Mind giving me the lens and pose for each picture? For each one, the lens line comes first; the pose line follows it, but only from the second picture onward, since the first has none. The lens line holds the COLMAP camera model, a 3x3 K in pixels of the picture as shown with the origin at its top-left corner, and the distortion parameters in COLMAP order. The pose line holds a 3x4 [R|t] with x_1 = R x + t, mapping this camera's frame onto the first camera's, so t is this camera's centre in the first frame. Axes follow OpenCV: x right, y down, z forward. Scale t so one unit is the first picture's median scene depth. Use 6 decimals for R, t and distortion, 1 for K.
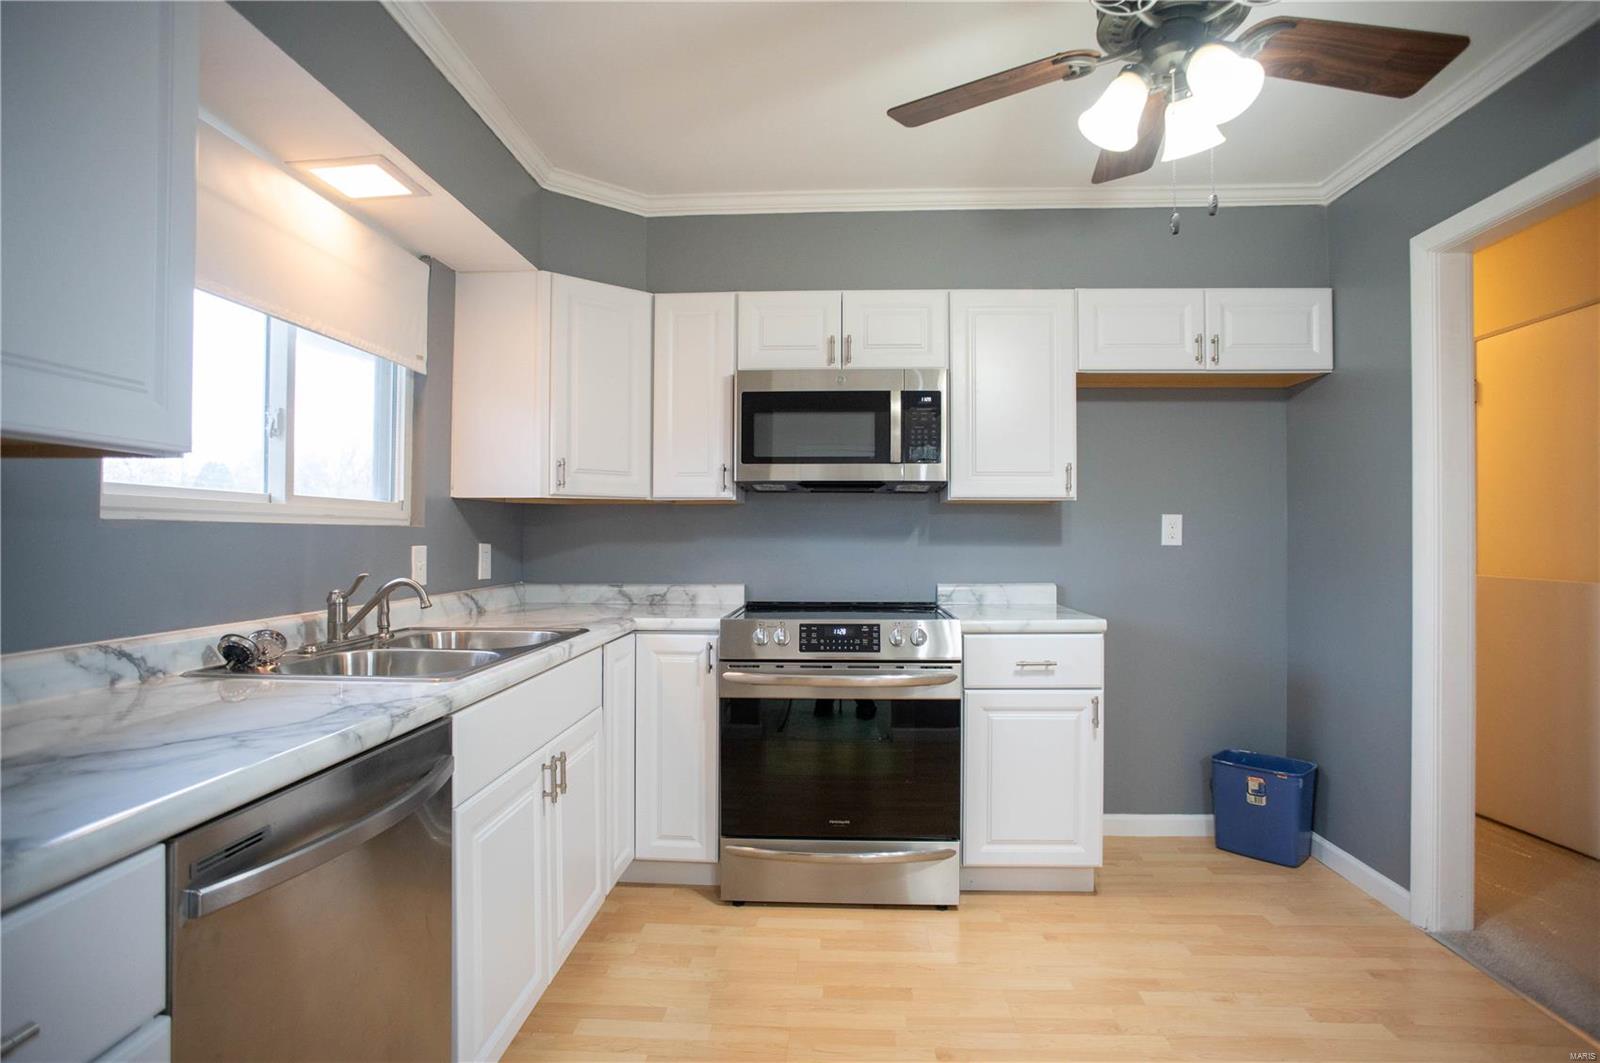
lens RADIAL K [[820.6, 0, 800.0], [0, 820.6, 531.5], [0, 0, 1]] dist [-0.068040, 0.040080]
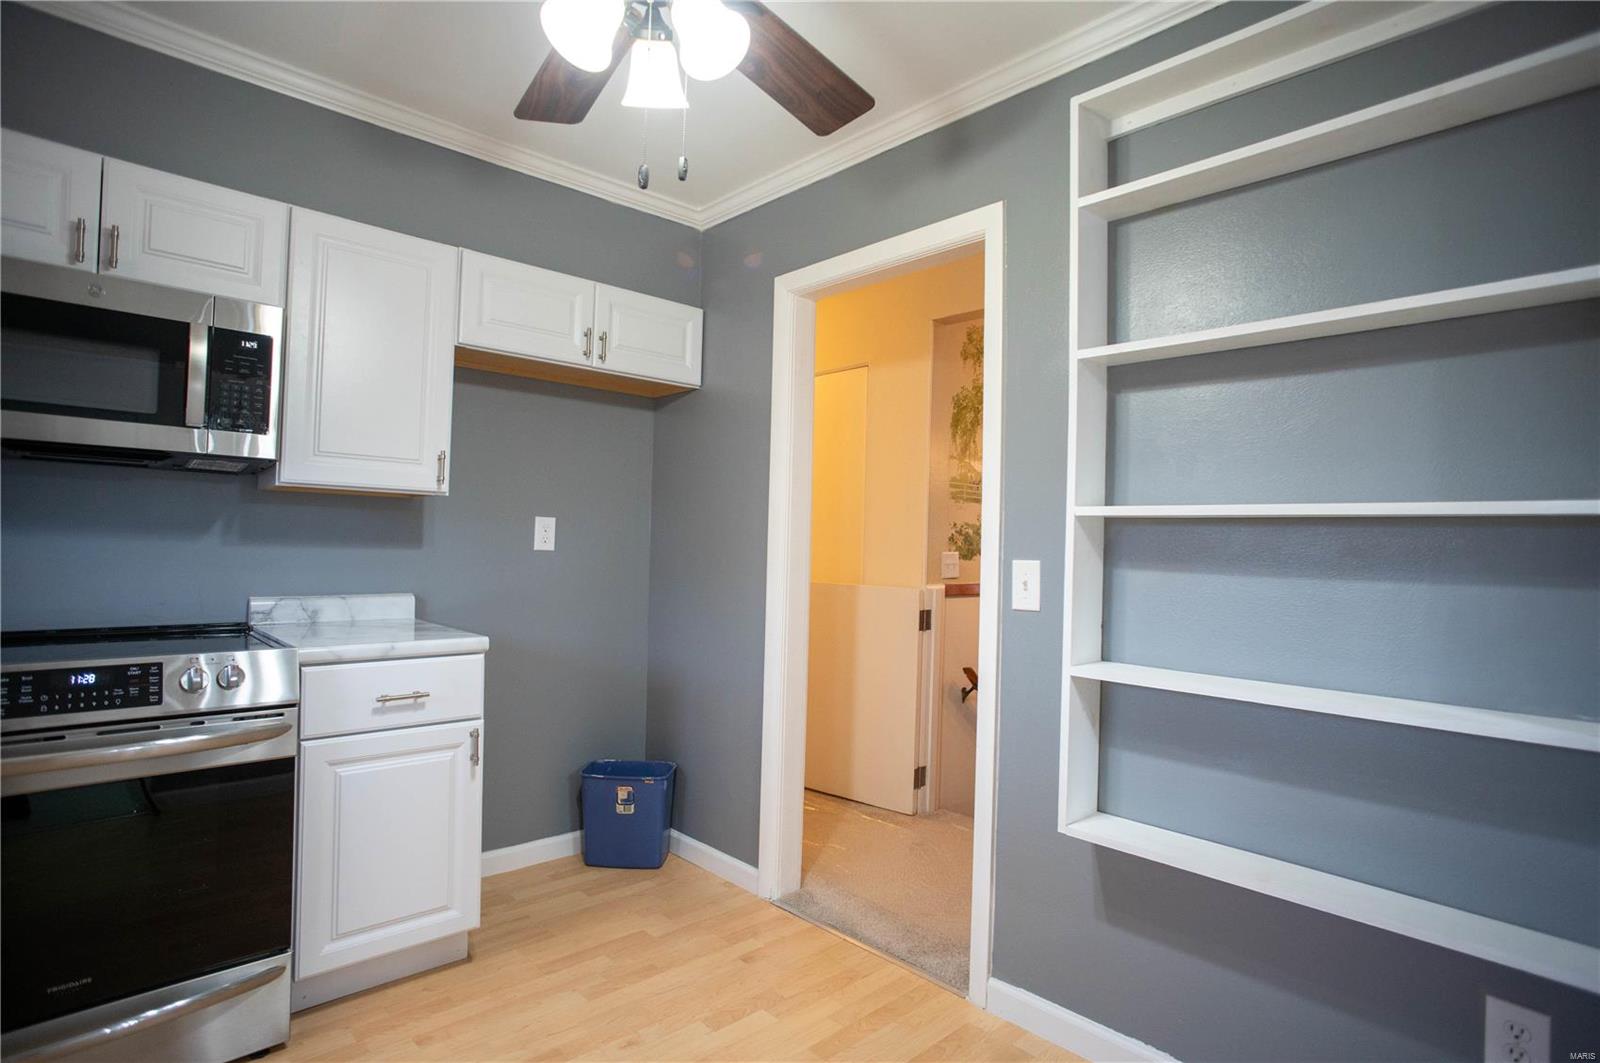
lens RADIAL K [[820.6, 0, 800.0], [0, 820.6, 531.5], [0, 0, 1]] dist [-0.068040, 0.040080]
pose [[0.693084, 0.029164, 0.720266, -0.014025], [-0.028354, 0.999511, -0.013186, -0.000549], [-0.720299, -0.011283, 0.693572, 0.161745]]
